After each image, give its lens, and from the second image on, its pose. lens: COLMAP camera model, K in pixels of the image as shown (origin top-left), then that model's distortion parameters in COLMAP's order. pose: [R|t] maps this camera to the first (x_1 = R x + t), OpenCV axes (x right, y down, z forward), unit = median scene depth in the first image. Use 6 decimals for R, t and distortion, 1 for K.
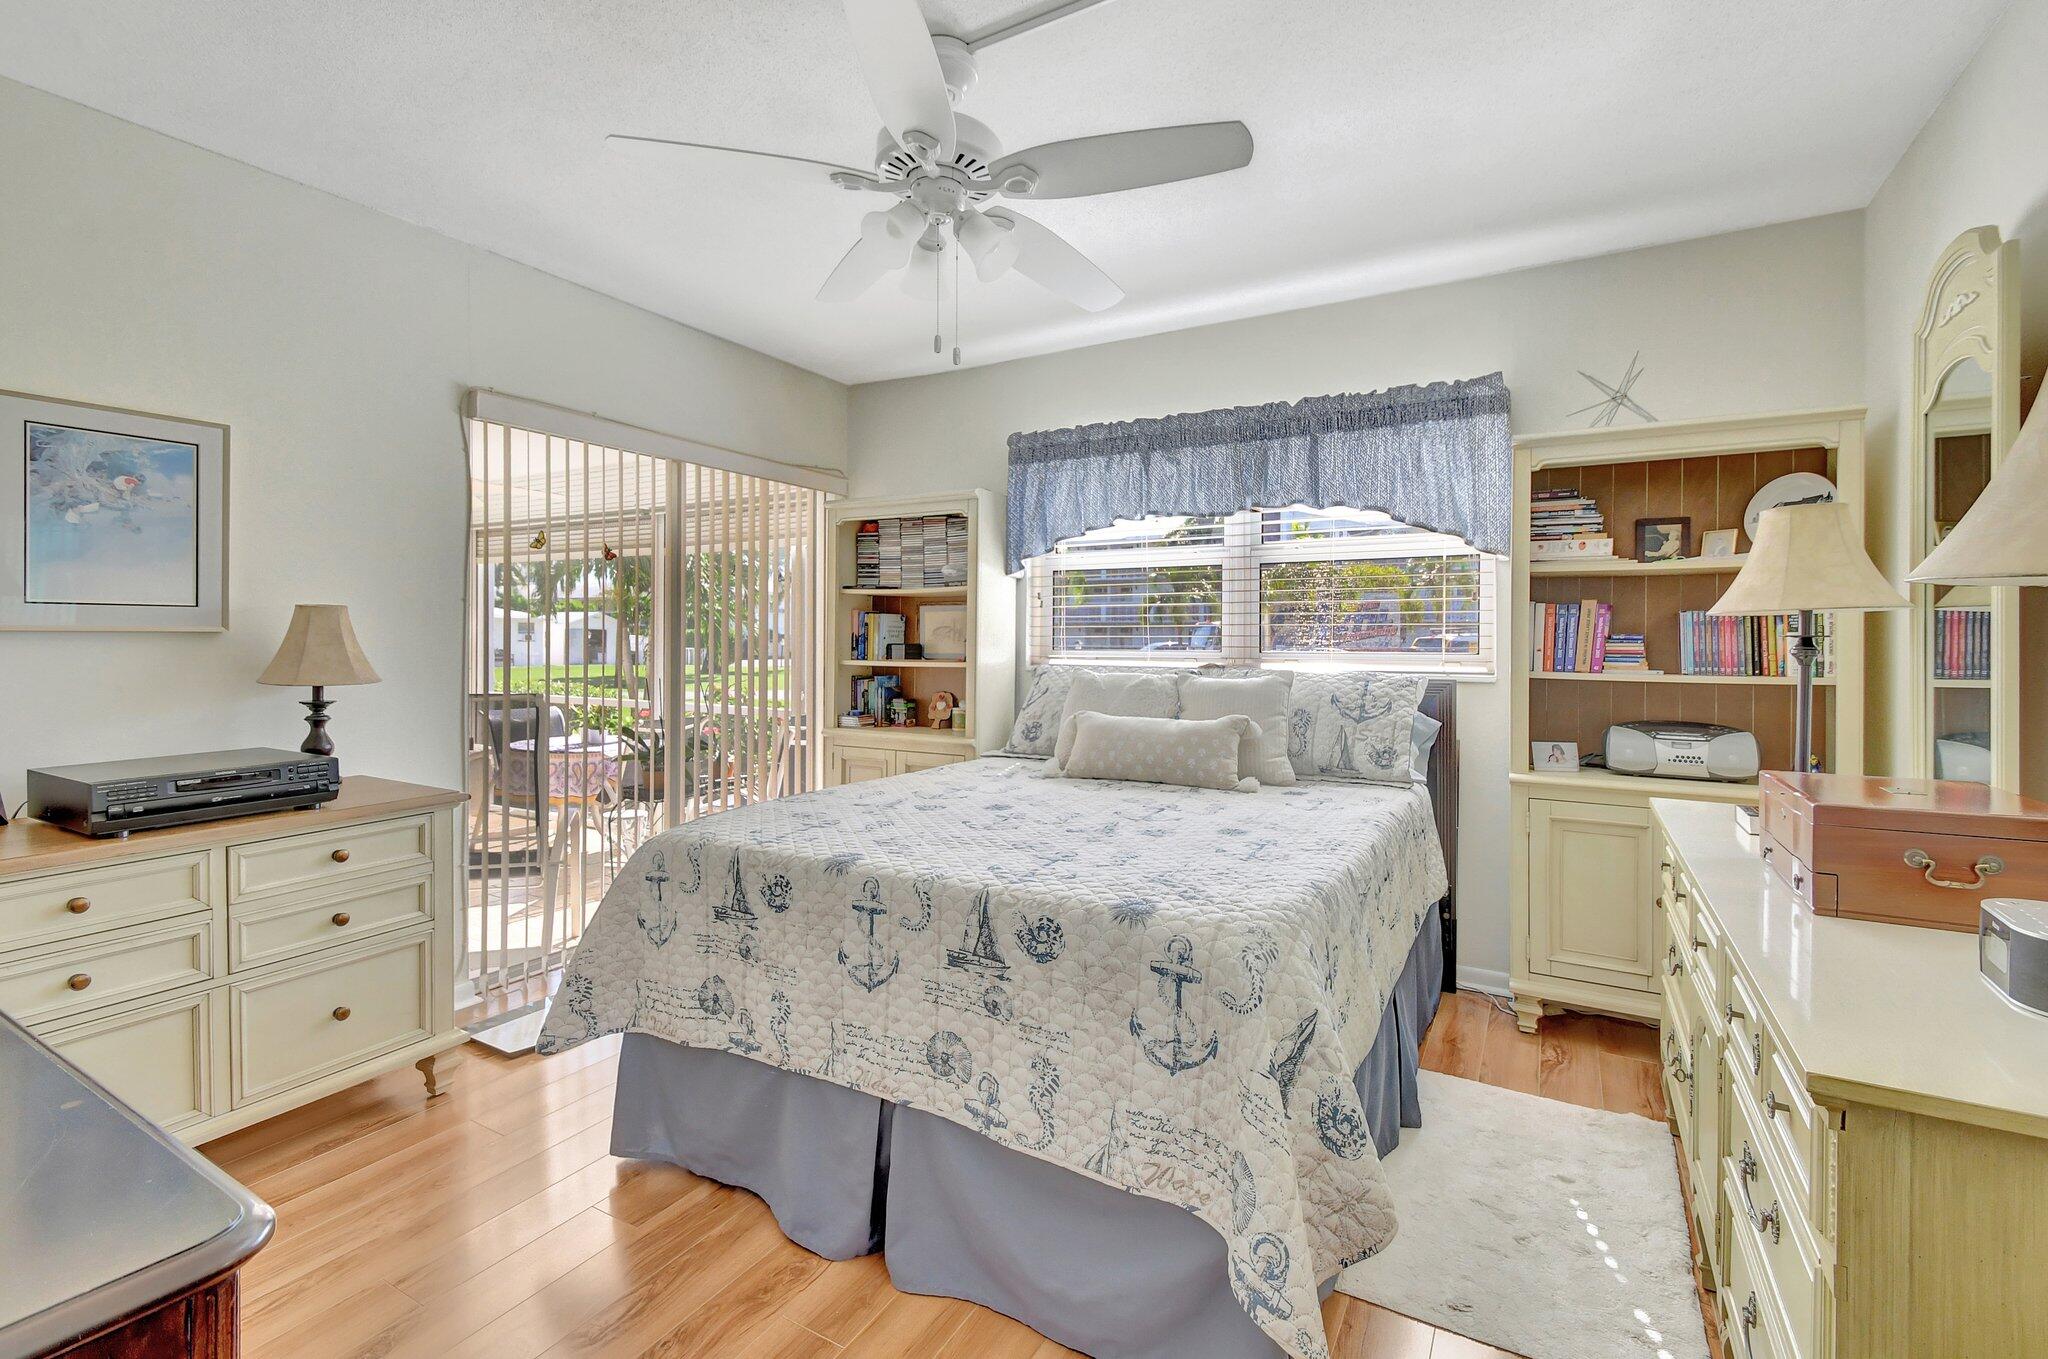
lens RADIAL K [[905.7, 0, 1018.1], [0, 905.7, 657.0], [0, 0, 1]] dist [0.025883, -0.000163]
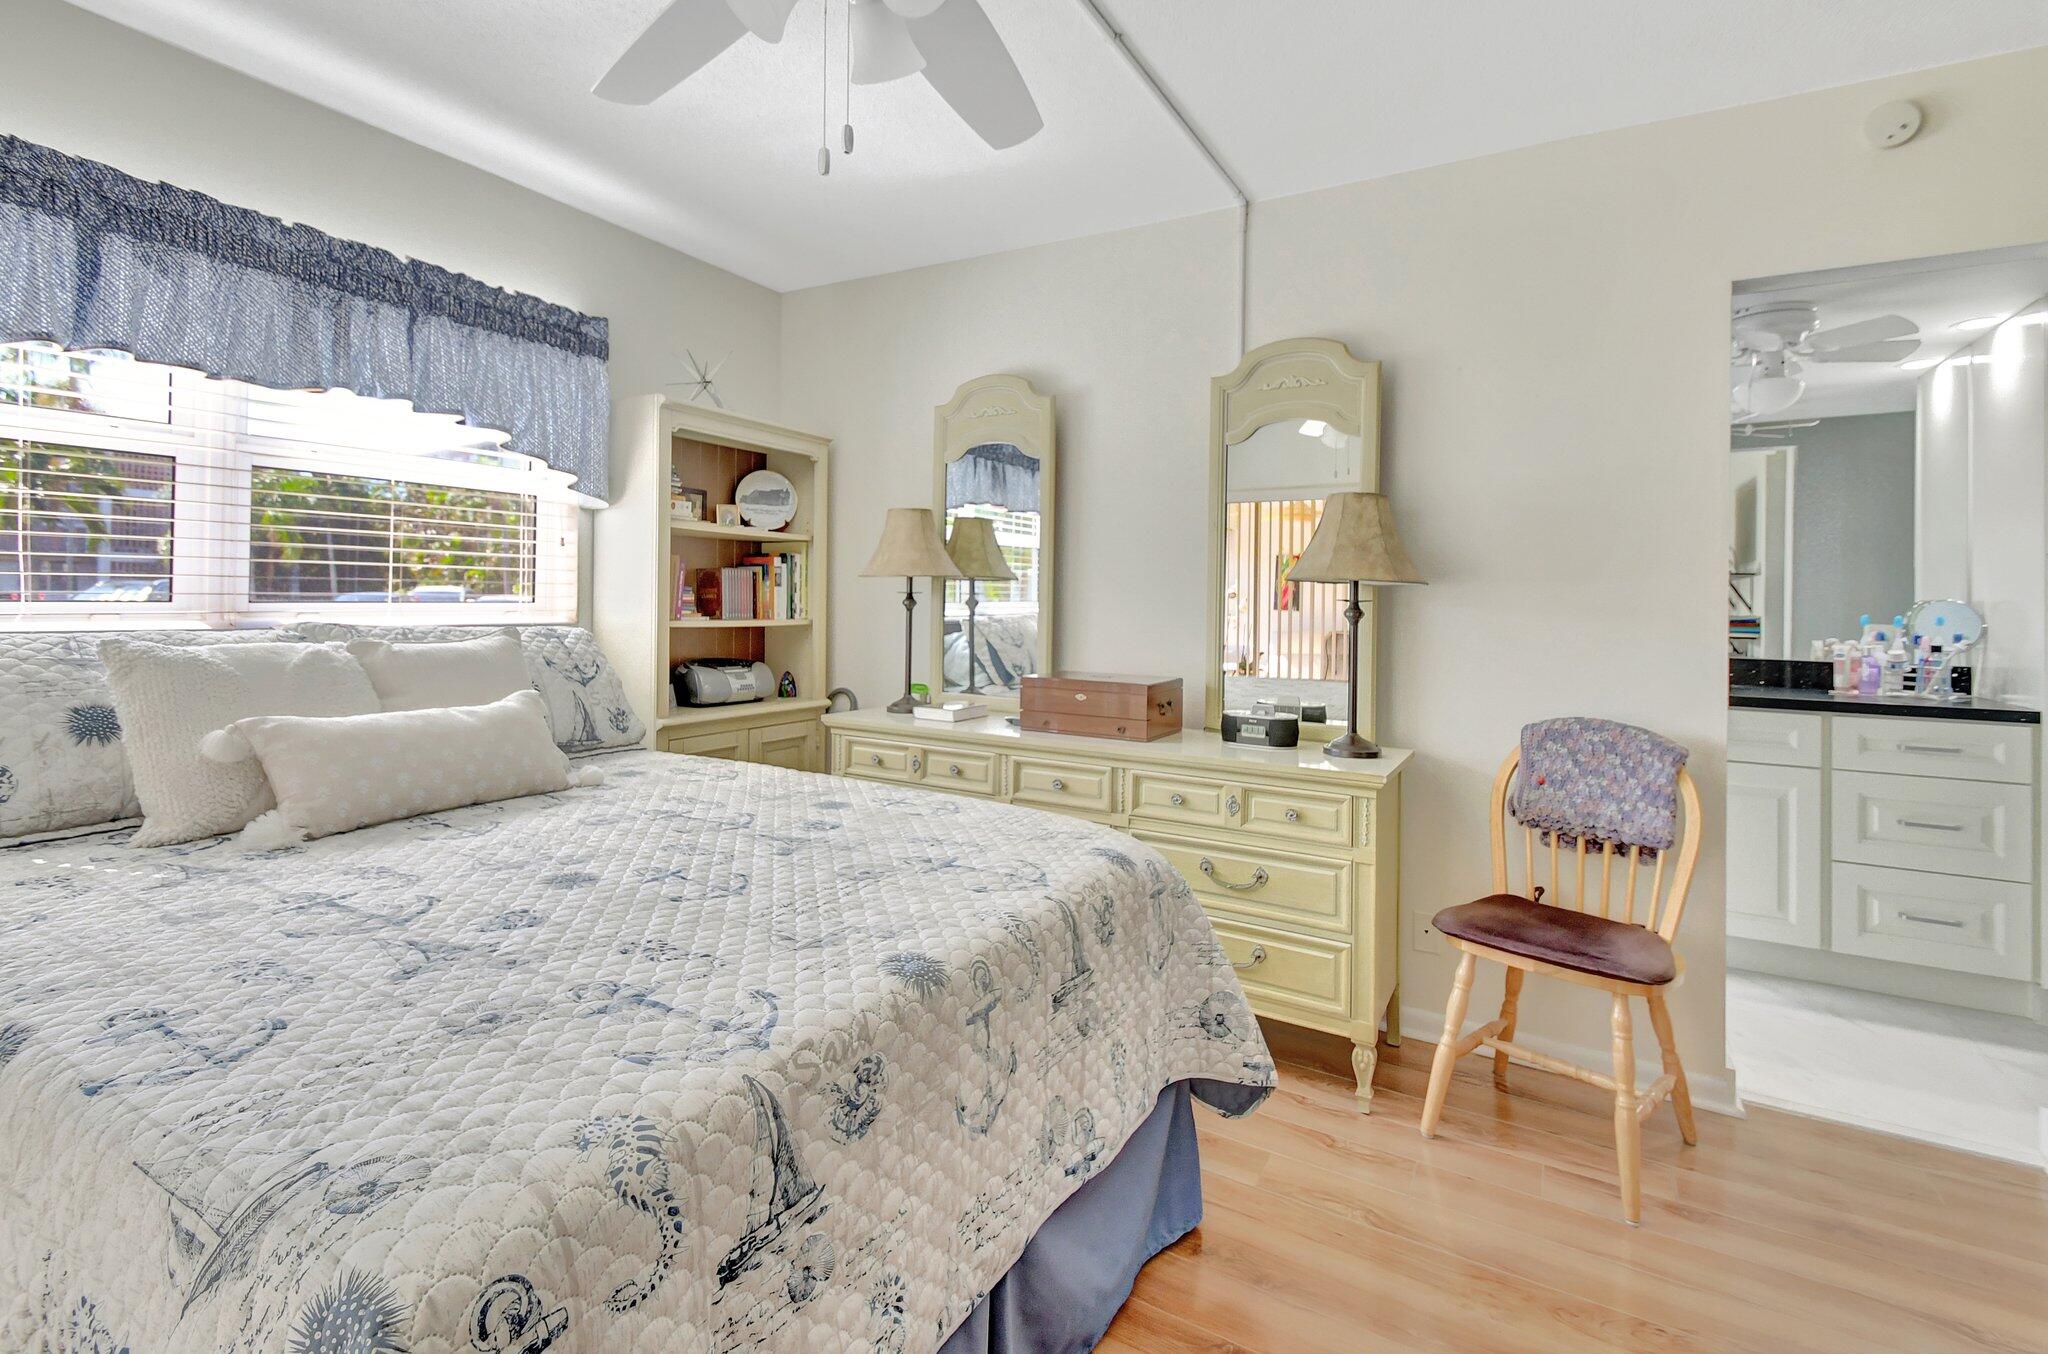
lens RADIAL K [[917.0, 0, 1023.1], [0, 917.0, 593.9], [0, 0, 1]] dist [-0.001479, -0.000426]
pose [[0.014660, 0.003641, 0.999886, -0.477842], [-0.000229, 0.999993, -0.003638, -0.010860], [-0.999893, -0.000176, 0.014660, 0.560292]]
